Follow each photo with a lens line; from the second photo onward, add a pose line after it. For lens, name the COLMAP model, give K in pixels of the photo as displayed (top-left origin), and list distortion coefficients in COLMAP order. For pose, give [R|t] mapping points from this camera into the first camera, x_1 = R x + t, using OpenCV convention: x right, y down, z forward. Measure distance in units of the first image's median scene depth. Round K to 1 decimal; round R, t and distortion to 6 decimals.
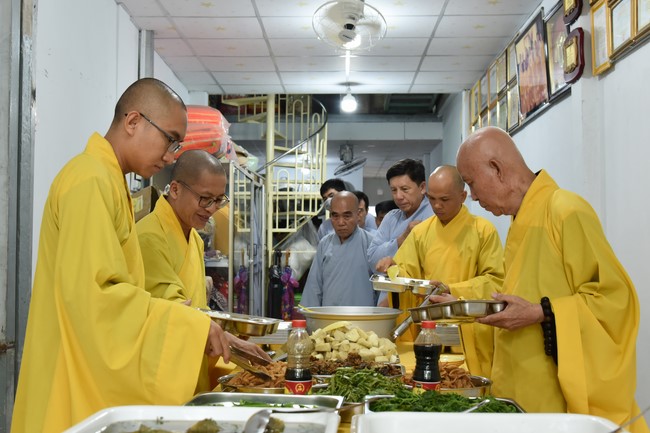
lens RADIAL K [[861.5, 0, 325.0], [0, 861.5, 216.5], [0, 0, 1]] dist [0.025485, 0.015966]
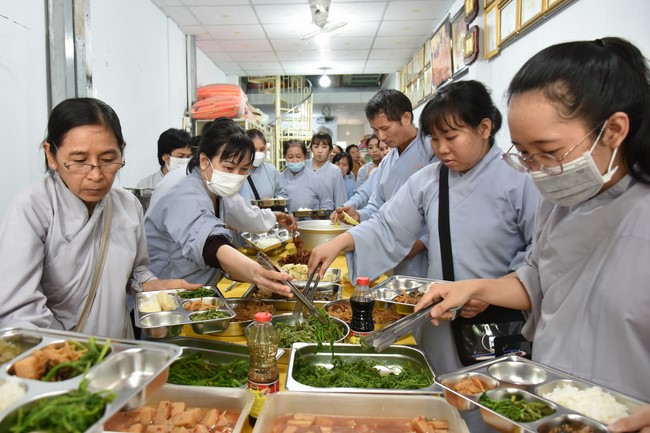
lens RADIAL K [[470.8, 0, 323.3], [0, 470.8, 187.5], [0, 0, 1]] dist [-0.054097, -0.000276]
pose [[0.999893, -0.014585, 0.001206, 0.023792], [0.014411, 0.995620, 0.092372, -0.017115], [-0.002548, -0.092344, 0.995724, 0.136745]]
